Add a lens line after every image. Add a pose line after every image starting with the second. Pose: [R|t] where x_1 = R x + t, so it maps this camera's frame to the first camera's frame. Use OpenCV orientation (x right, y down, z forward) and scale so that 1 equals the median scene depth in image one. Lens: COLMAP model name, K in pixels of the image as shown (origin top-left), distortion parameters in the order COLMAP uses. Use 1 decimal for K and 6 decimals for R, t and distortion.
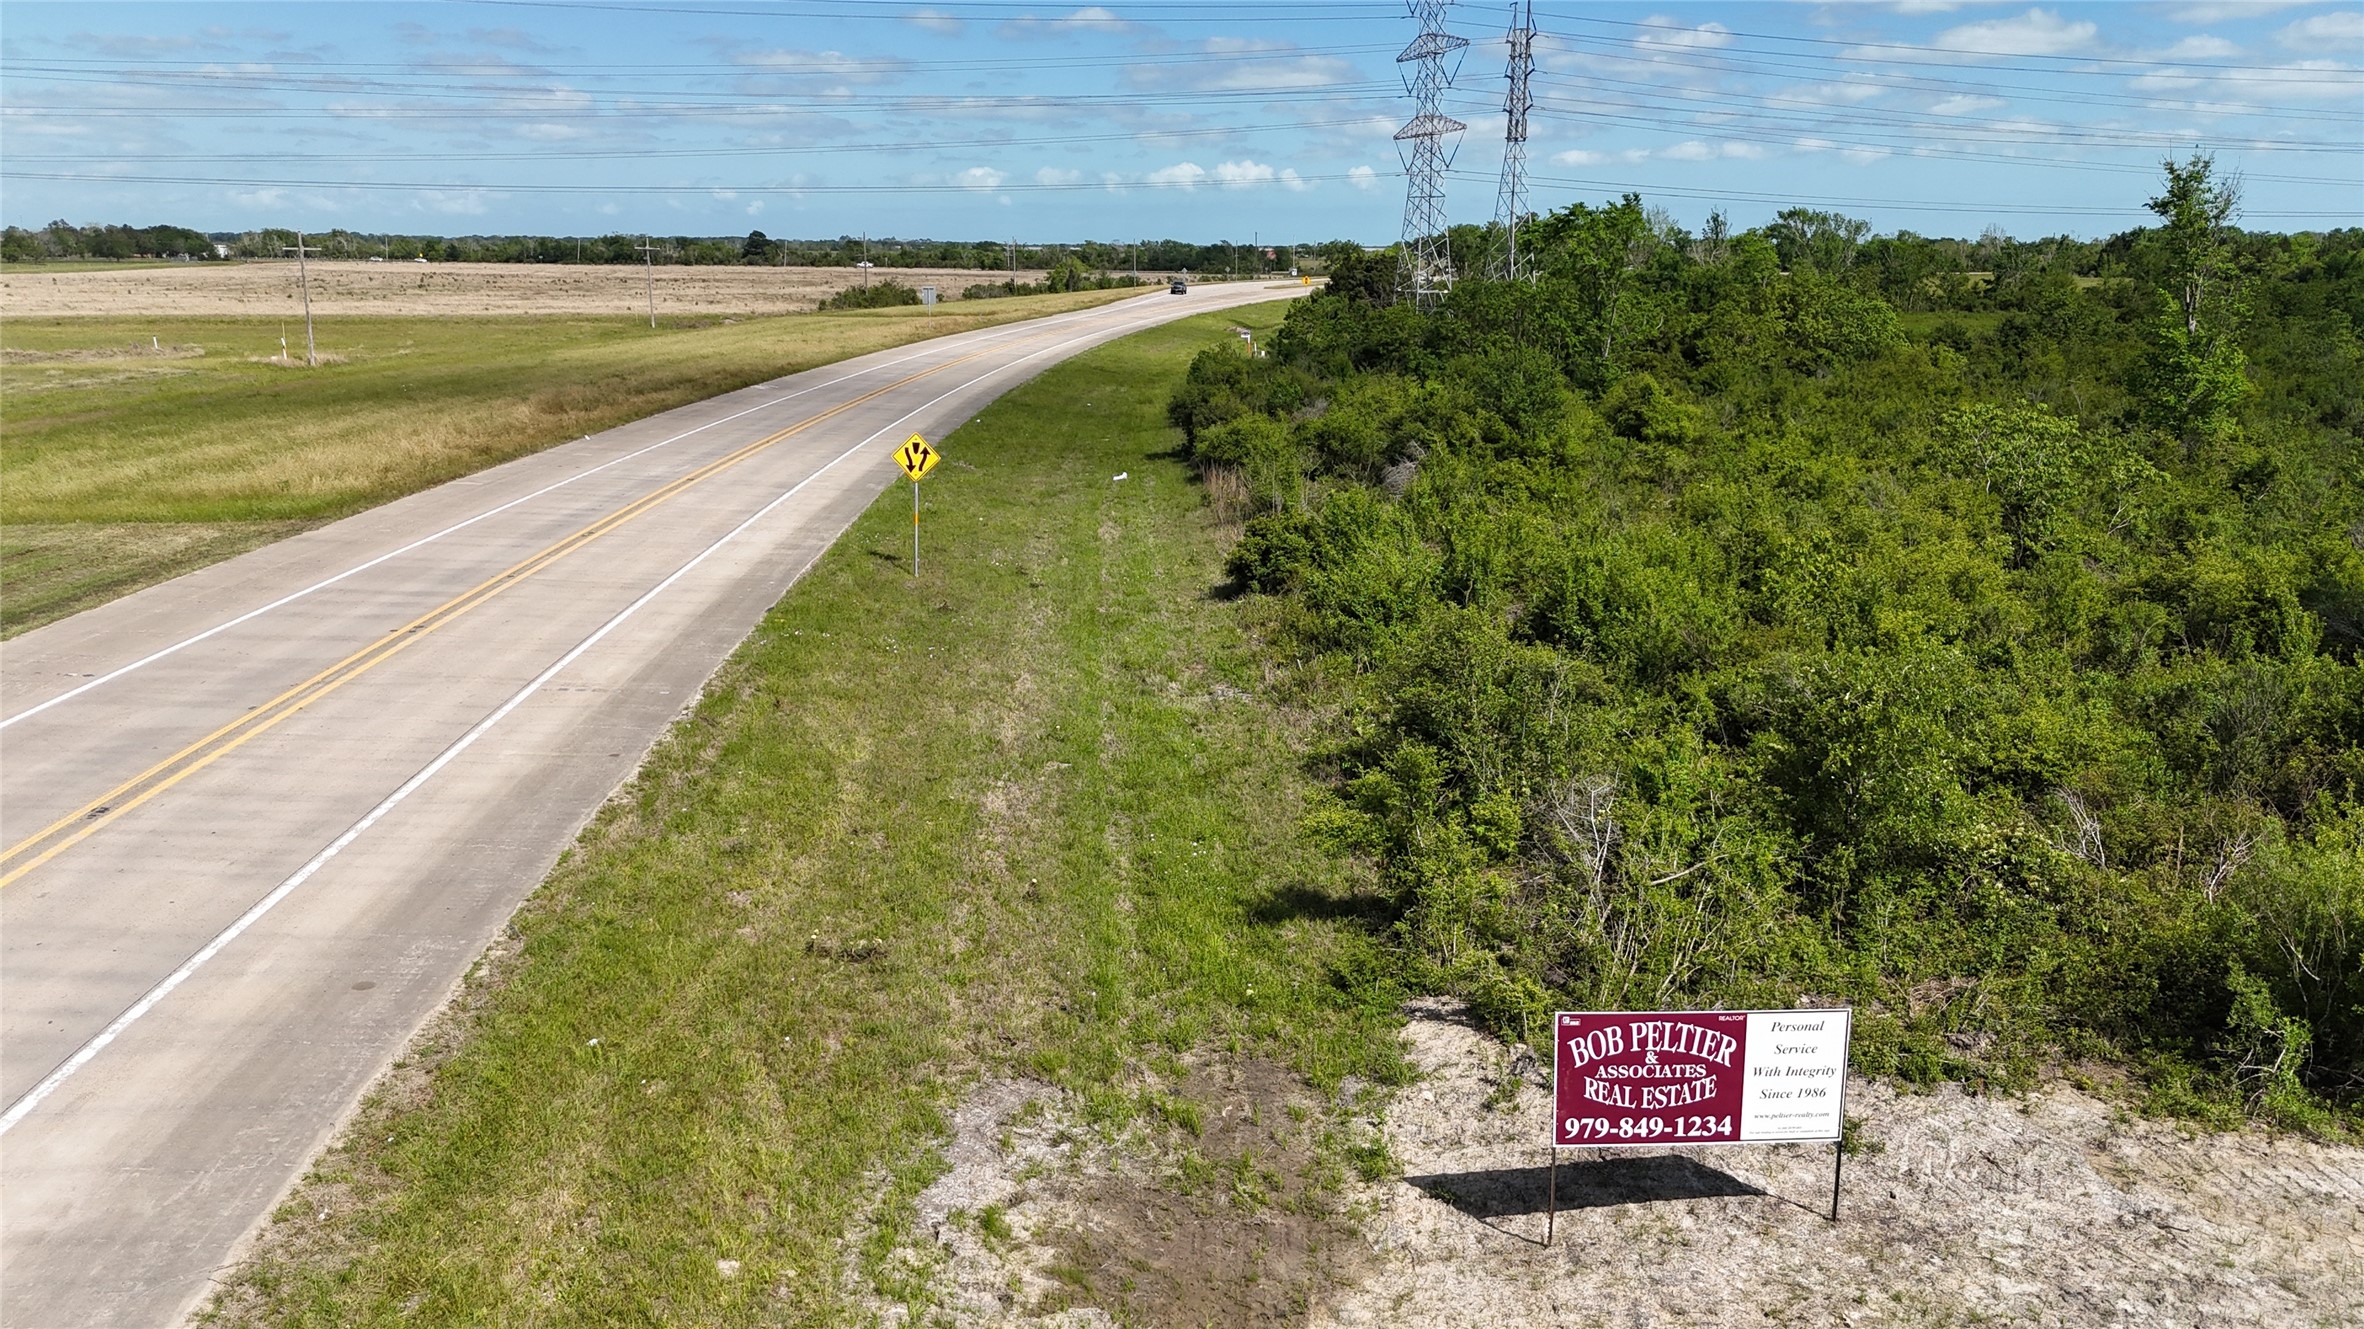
lens RADIAL K [[1639.2, 0, 1182.0], [0, 1639.2, 664.5], [0, 0, 1]] dist [0.087261, -0.097241]
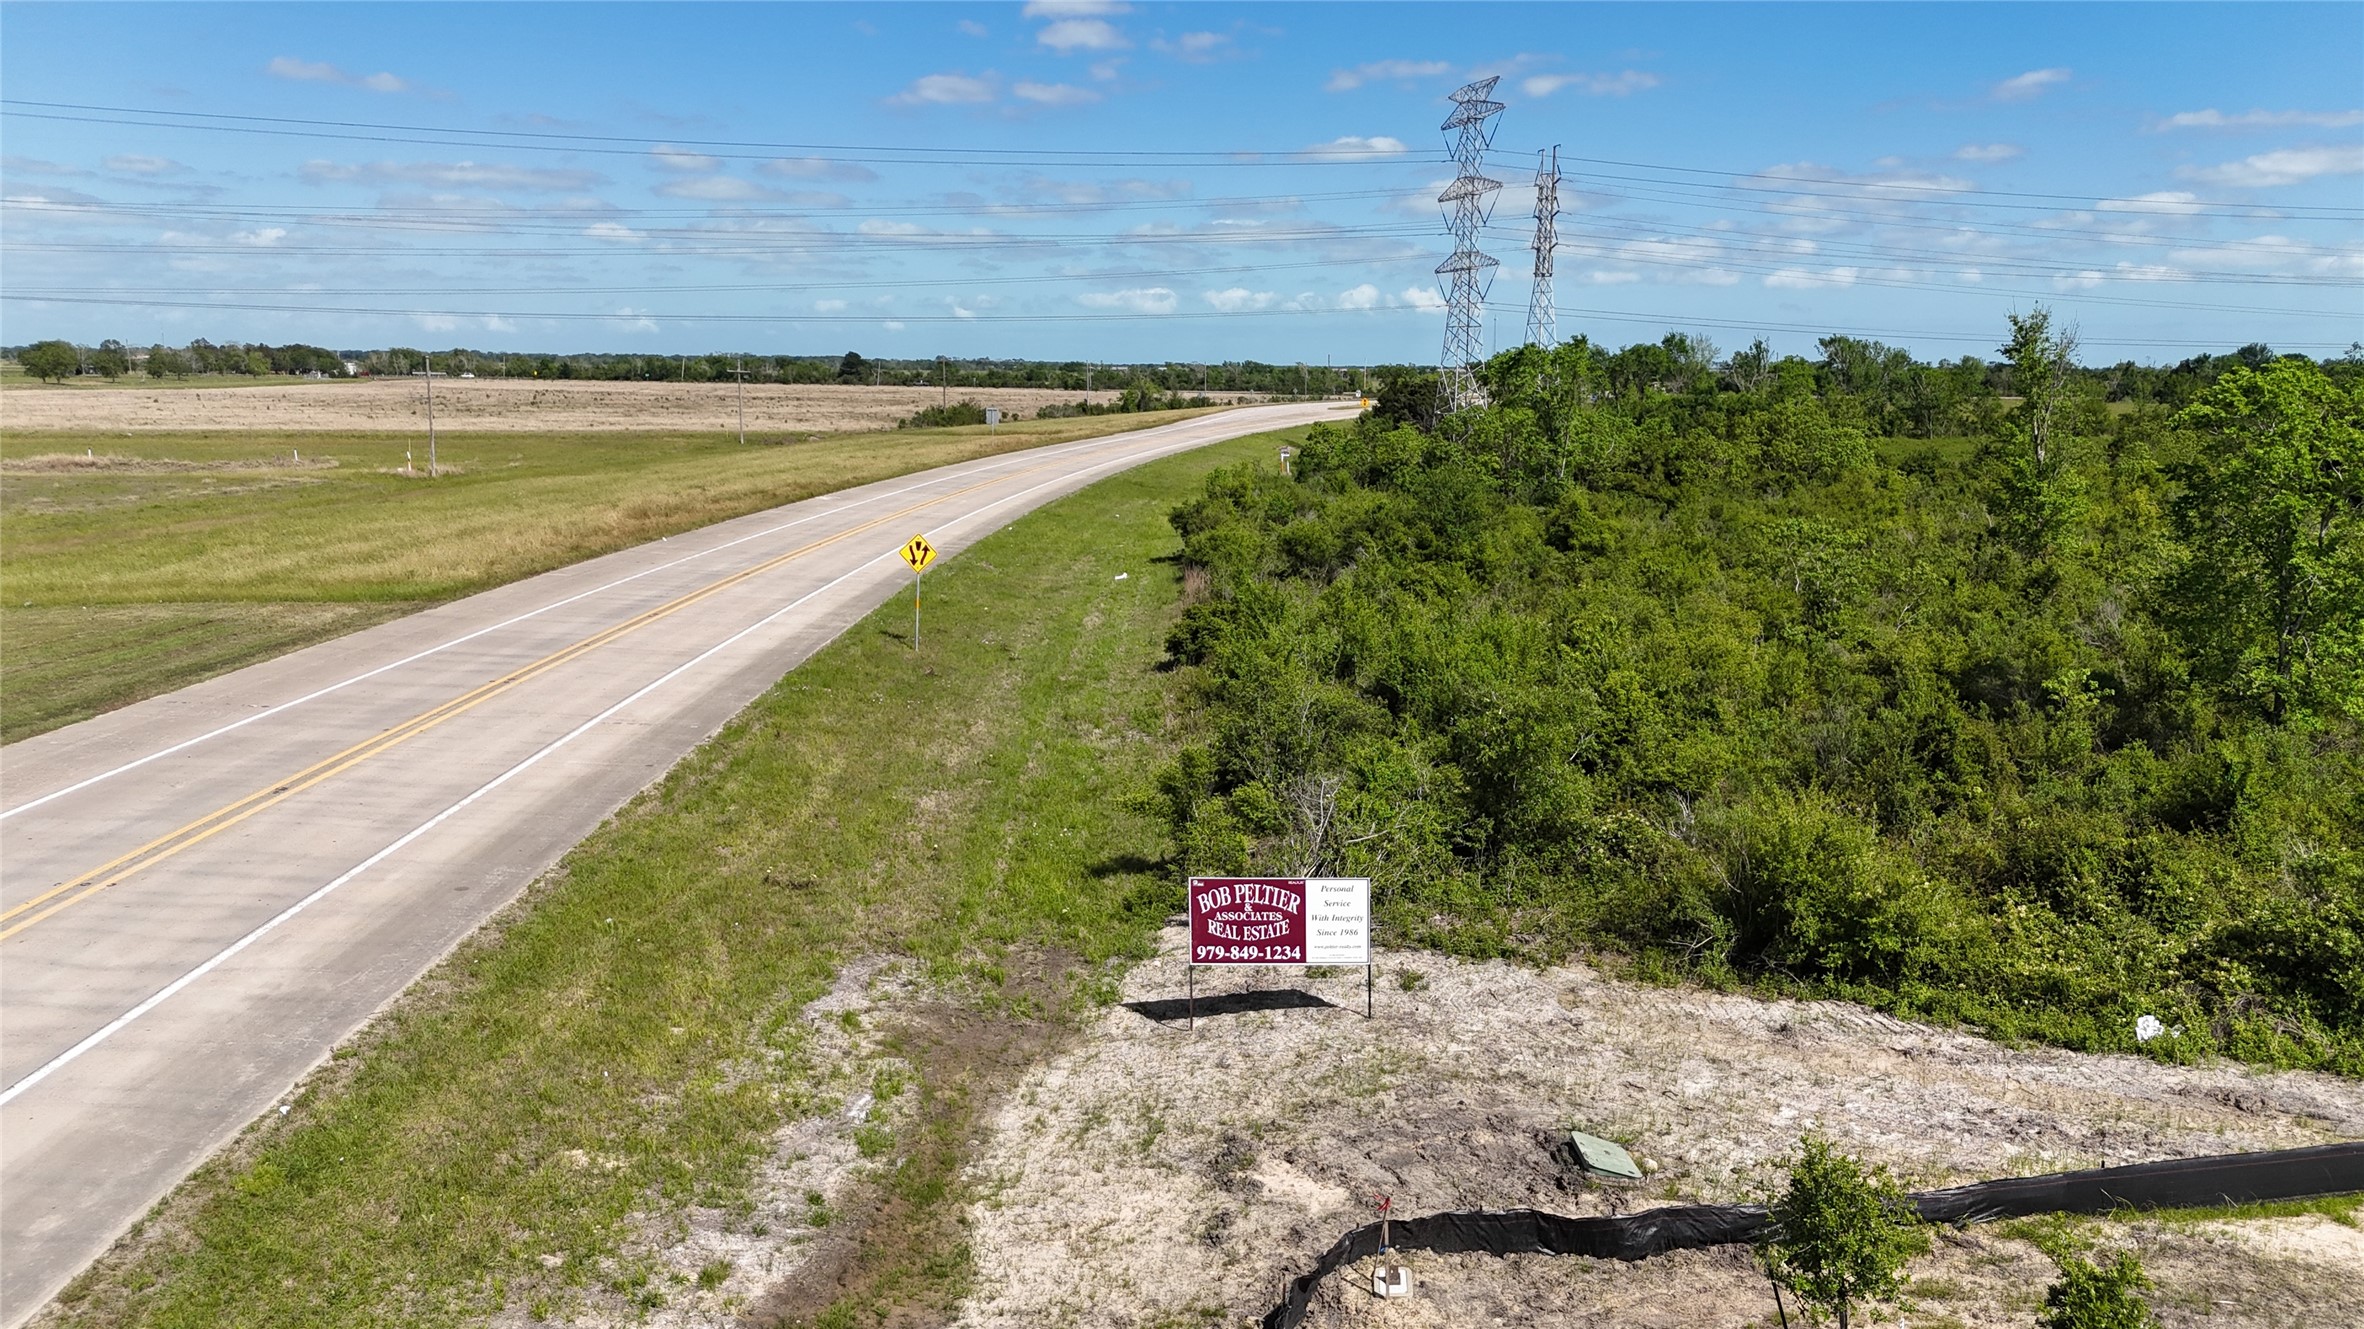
lens RADIAL K [[1634.8, 0, 1182.0], [0, 1634.8, 664.5], [0, 0, 1]] dist [0.126332, -0.208414]
pose [[0.998657, 0.013525, -0.050022, 0.105020], [-0.016928, 0.997525, -0.068239, 0.039537], [0.048975, 0.068994, 0.996414, -0.217575]]
